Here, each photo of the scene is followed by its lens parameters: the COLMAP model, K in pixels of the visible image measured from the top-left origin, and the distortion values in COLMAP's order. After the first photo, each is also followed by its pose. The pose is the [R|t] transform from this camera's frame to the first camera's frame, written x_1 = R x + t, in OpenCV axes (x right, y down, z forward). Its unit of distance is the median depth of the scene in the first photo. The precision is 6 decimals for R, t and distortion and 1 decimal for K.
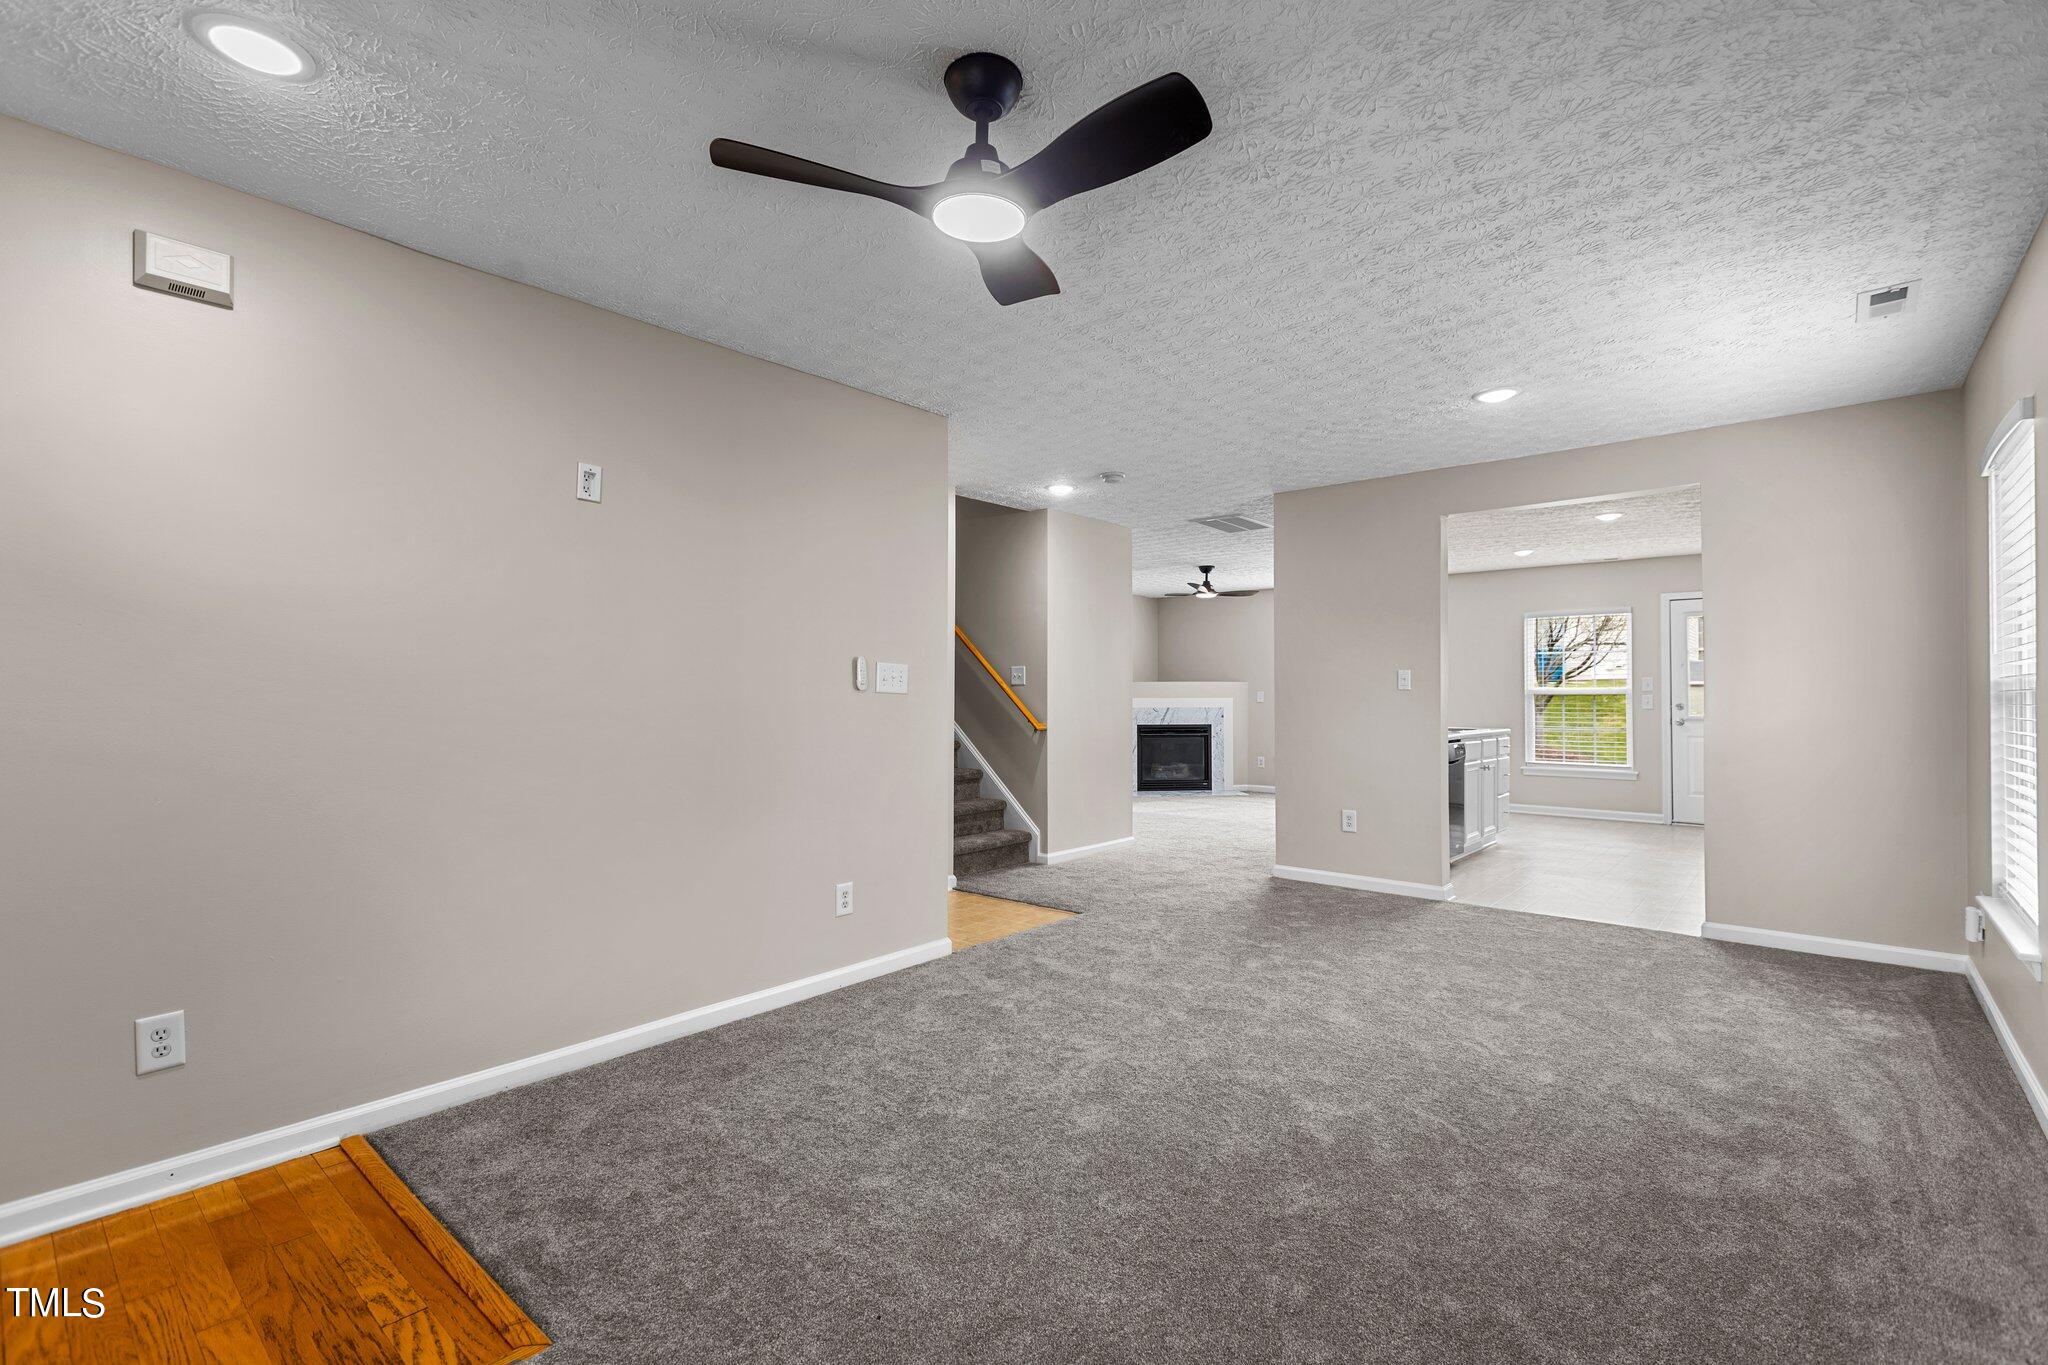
lens RADIAL K [[920.1, 0, 1015.2], [0, 920.1, 686.3], [0, 0, 1]] dist [0.002572, -0.001041]
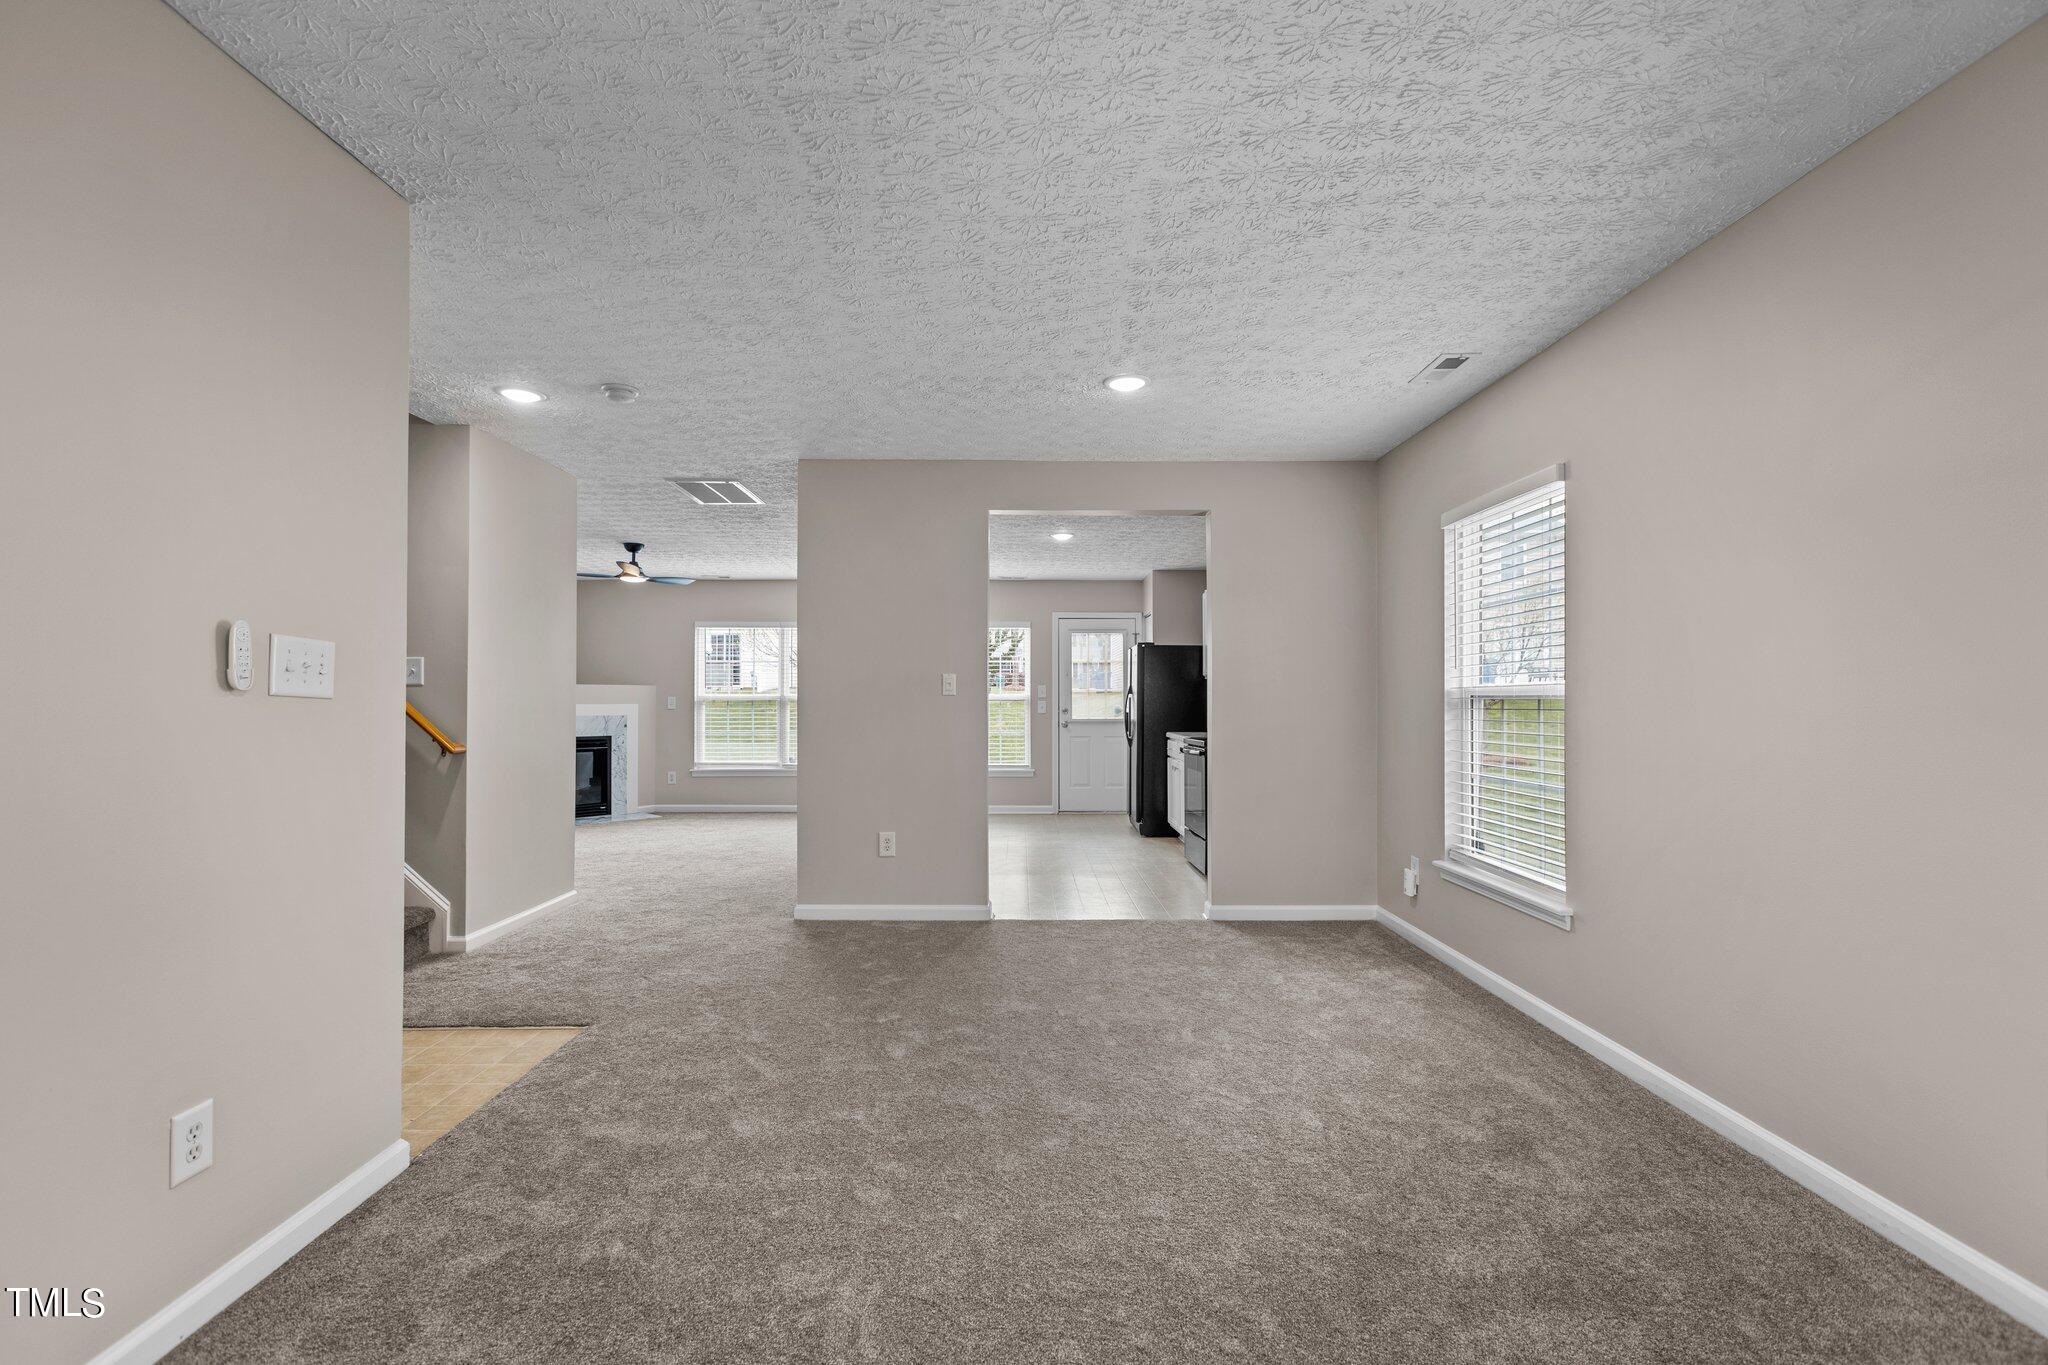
lens RADIAL K [[920.1, 0, 1031.7], [0, 920.1, 688.9], [0, 0, 1]] dist [0.002572, -0.001041]
pose [[0.745667, 0.009436, 0.666252, -0.170958], [-0.007308, 0.999955, -0.005983, 0.003211], [-0.666279, -0.000407, 0.745703, 0.352436]]
